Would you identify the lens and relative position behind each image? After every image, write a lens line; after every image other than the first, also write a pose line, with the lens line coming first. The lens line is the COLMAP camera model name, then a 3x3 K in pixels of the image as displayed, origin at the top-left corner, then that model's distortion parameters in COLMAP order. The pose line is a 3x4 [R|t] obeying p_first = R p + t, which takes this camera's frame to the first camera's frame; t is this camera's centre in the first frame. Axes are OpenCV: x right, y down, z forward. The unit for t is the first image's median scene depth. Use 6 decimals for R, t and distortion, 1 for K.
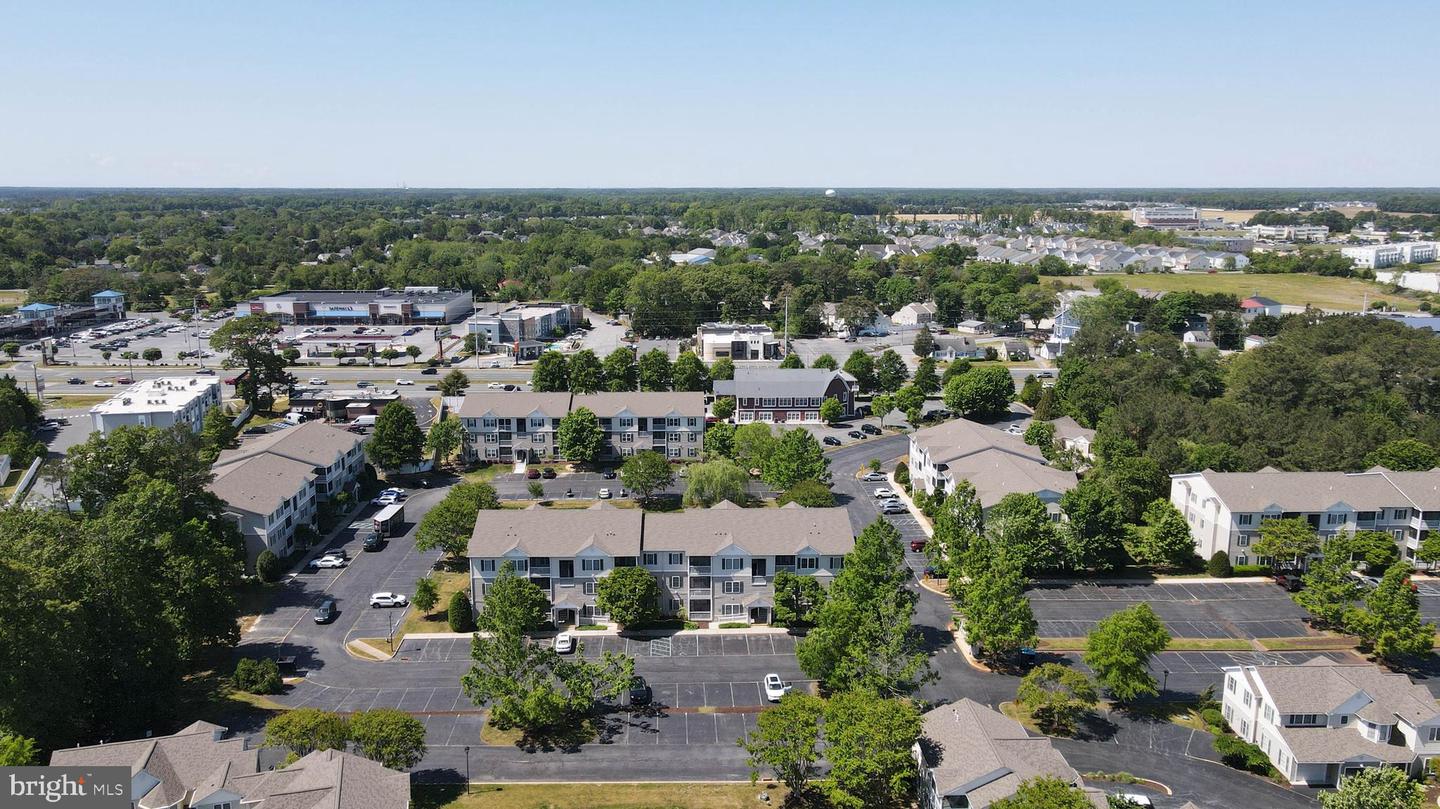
lens RADIAL K [[1081.9, 0, 720.0], [0, 1081.9, 404.5], [0, 0, 1]] dist [-0.007271, 0.045619]
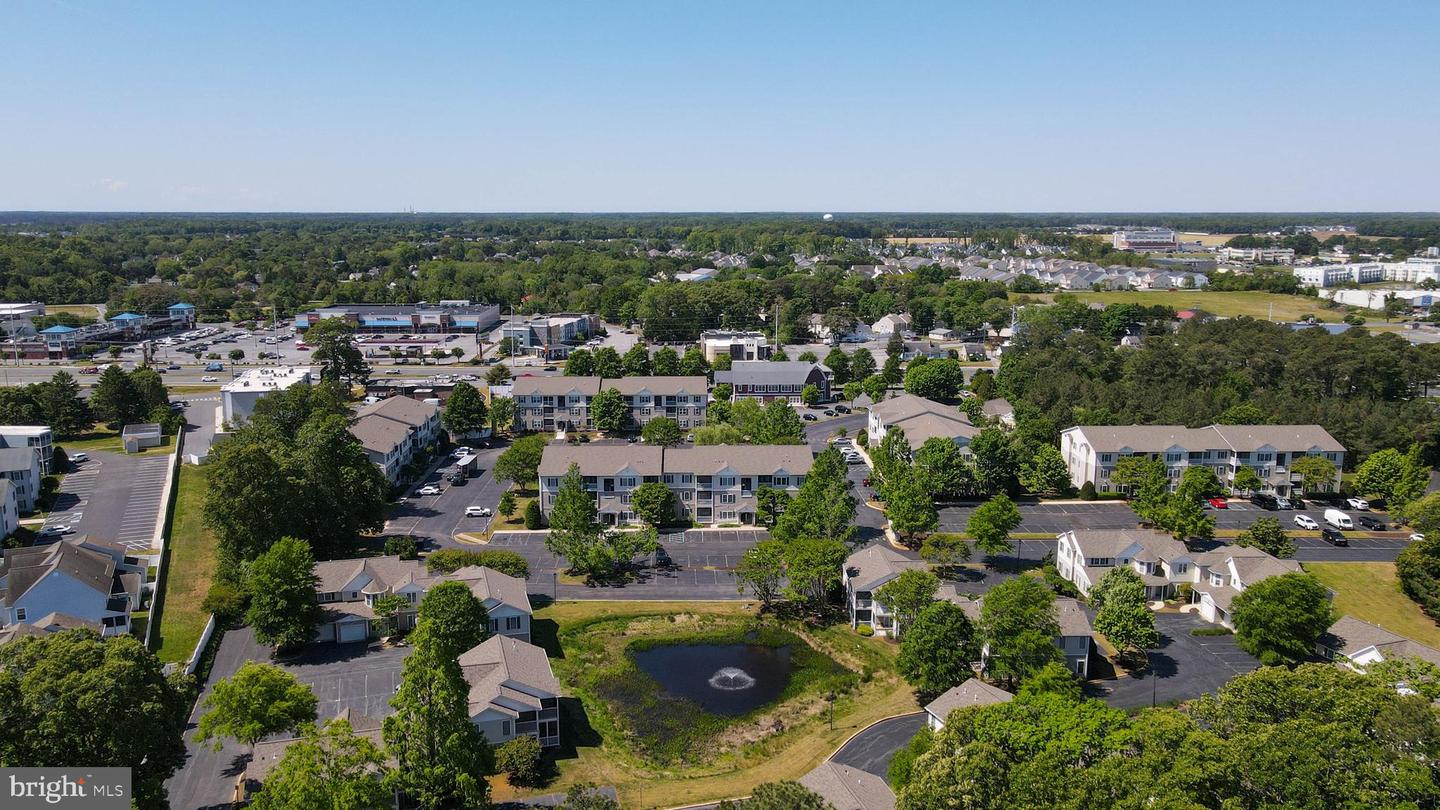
lens RADIAL K [[1069.7, 0, 720.0], [0, 1069.7, 405.0], [0, 0, 1]] dist [-0.006645, 0.047351]
pose [[0.999999, 0.000353, -0.001472, 0.002403], [-0.000382, 0.999810, -0.019473, 0.047190], [0.001465, 0.019474, 0.999809, -0.242045]]
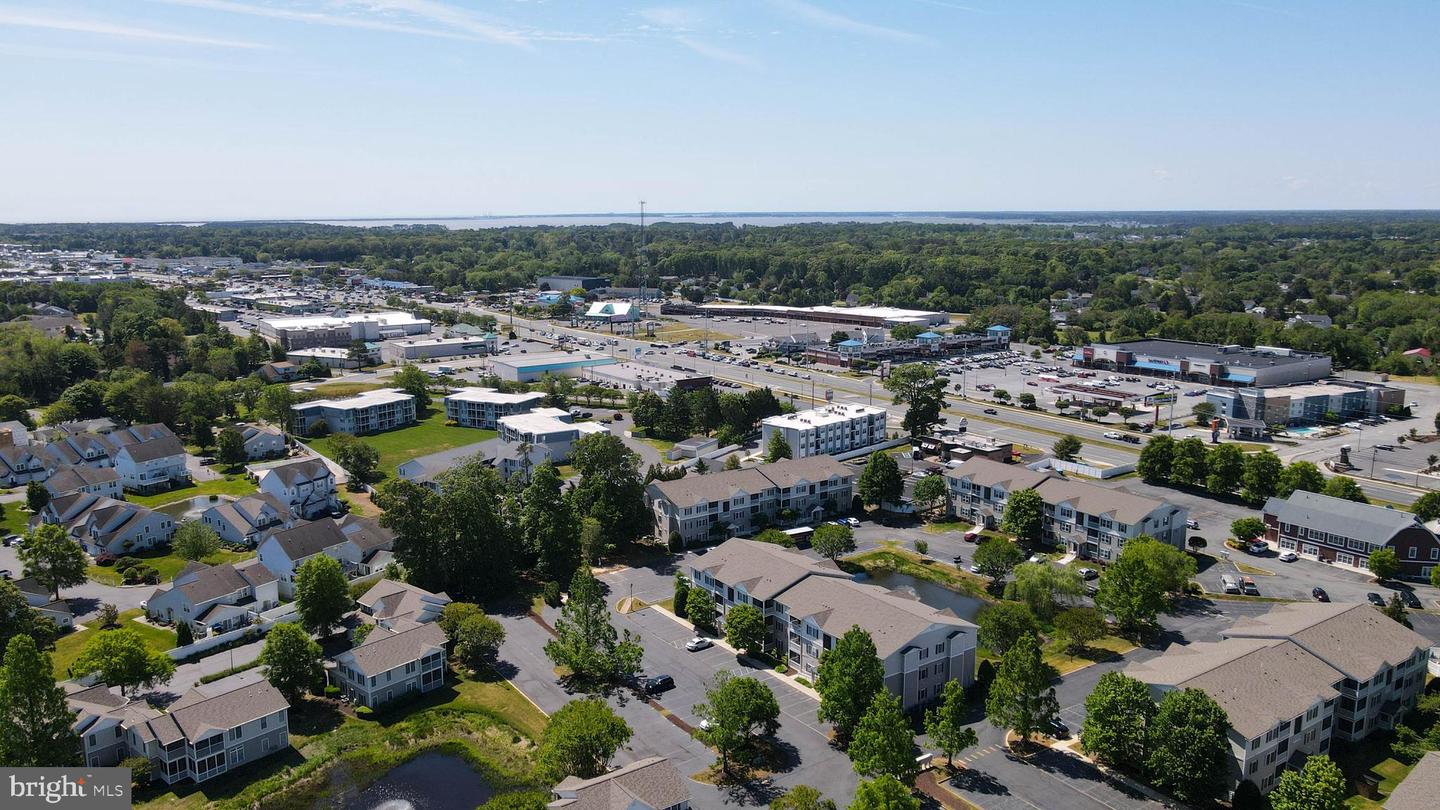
lens RADIAL K [[1069.7, 0, 720.0], [0, 1069.7, 405.0], [0, 0, 1]] dist [-0.006645, 0.047351]
pose [[0.548784, 0.147653, -0.822821, 0.553680], [-0.161503, 0.984461, 0.068943, -0.101254], [0.820215, 0.095053, 0.564103, 0.146284]]
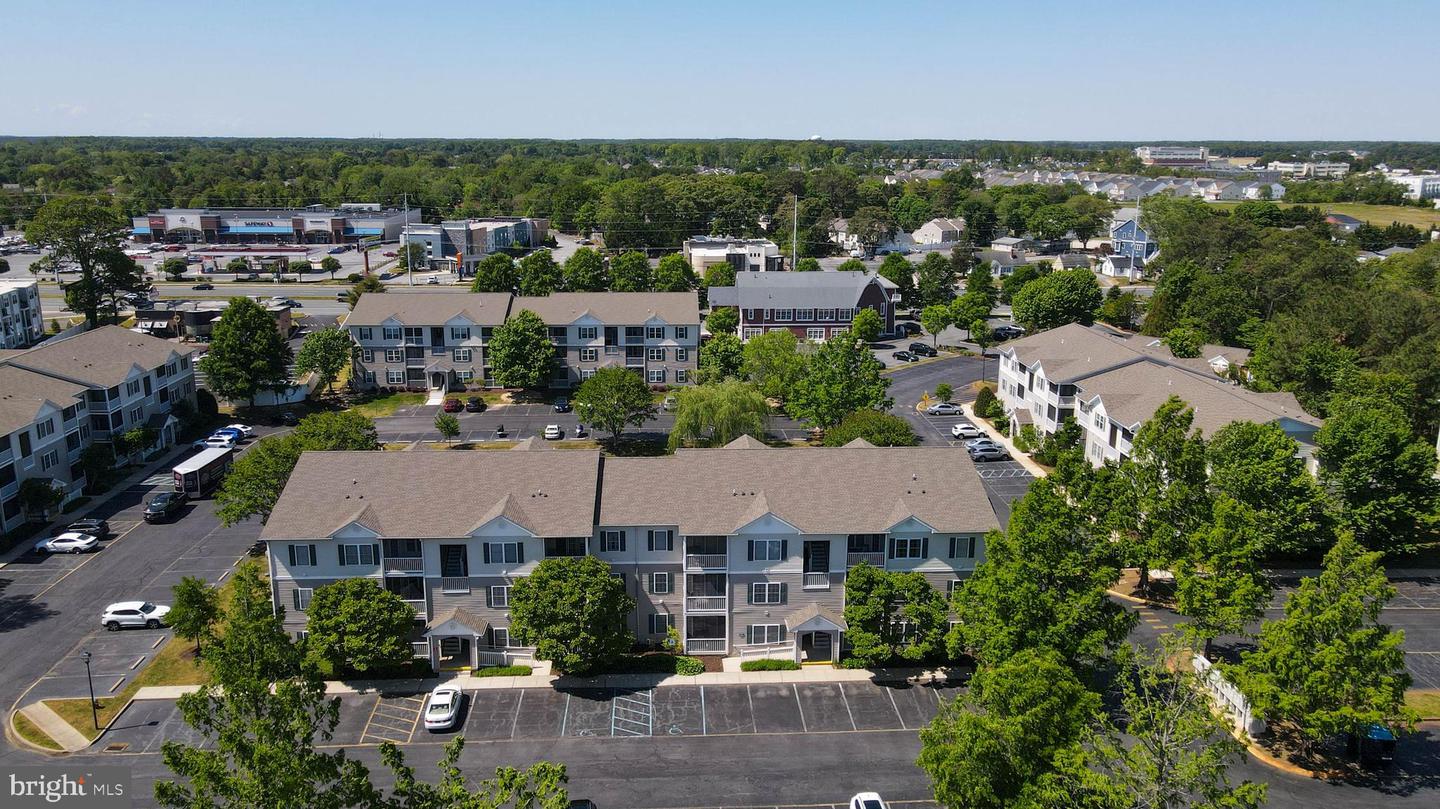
lens RADIAL K [[1081.9, 0, 720.0], [0, 1081.9, 404.5], [0, 0, 1]] dist [-0.007271, 0.045619]
pose [[0.999853, -0.000651, 0.017123, -0.013050], [-0.000060, 0.999138, 0.041500, 0.033631], [-0.017135, -0.041495, 0.998992, 0.296007]]
